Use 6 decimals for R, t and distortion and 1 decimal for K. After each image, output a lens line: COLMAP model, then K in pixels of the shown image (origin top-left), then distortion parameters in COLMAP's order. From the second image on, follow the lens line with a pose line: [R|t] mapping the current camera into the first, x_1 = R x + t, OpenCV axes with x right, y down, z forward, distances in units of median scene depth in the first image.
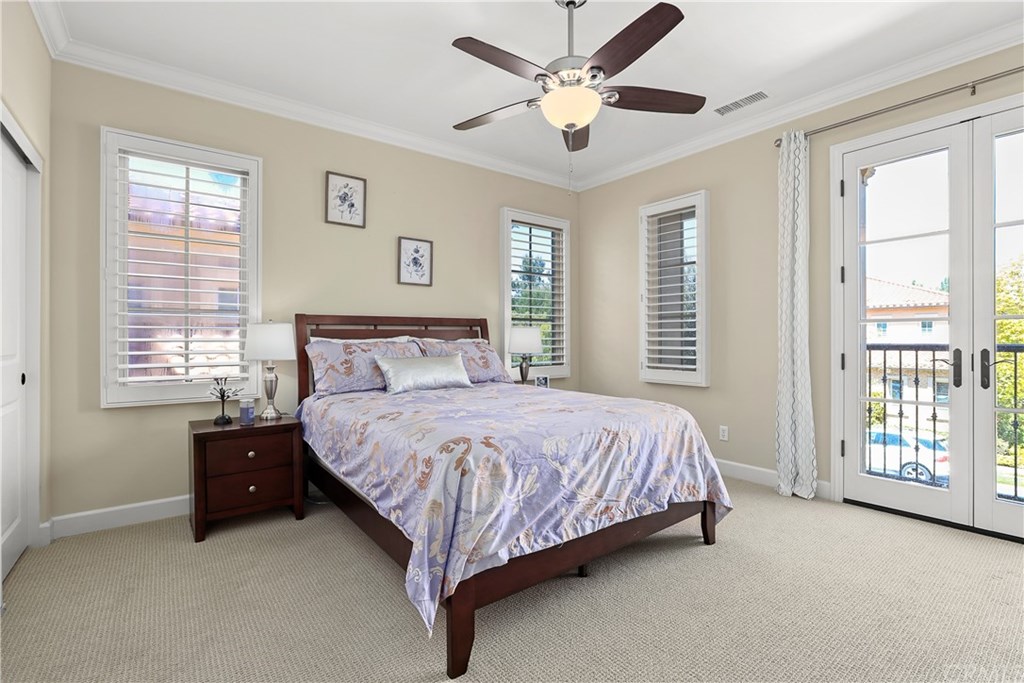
lens RADIAL K [[468.6, 0, 514.6], [0, 468.6, 336.7], [0, 0, 1]] dist [-0.018409, 0.000301]
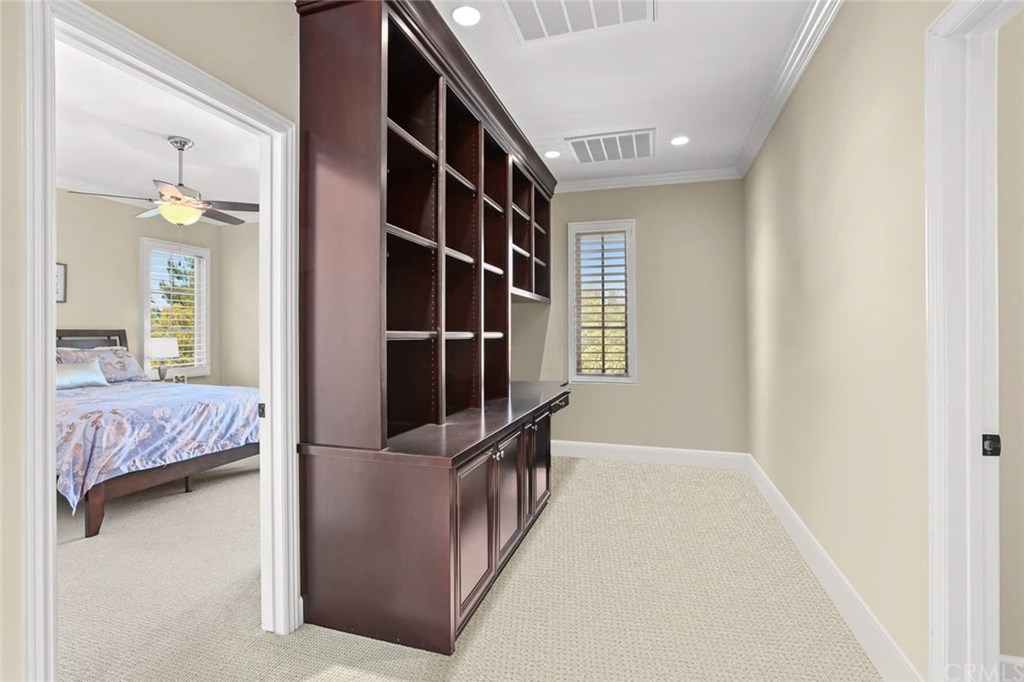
lens RADIAL K [[468.6, 0, 503.7], [0, 468.6, 330.9], [0, 0, 1]] dist [-0.018409, 0.000301]
pose [[0.823619, 0.010886, 0.567039, 0.151313], [-0.009550, 0.999940, -0.005324, -0.086406], [-0.567063, -0.001030, 0.823674, -1.220964]]
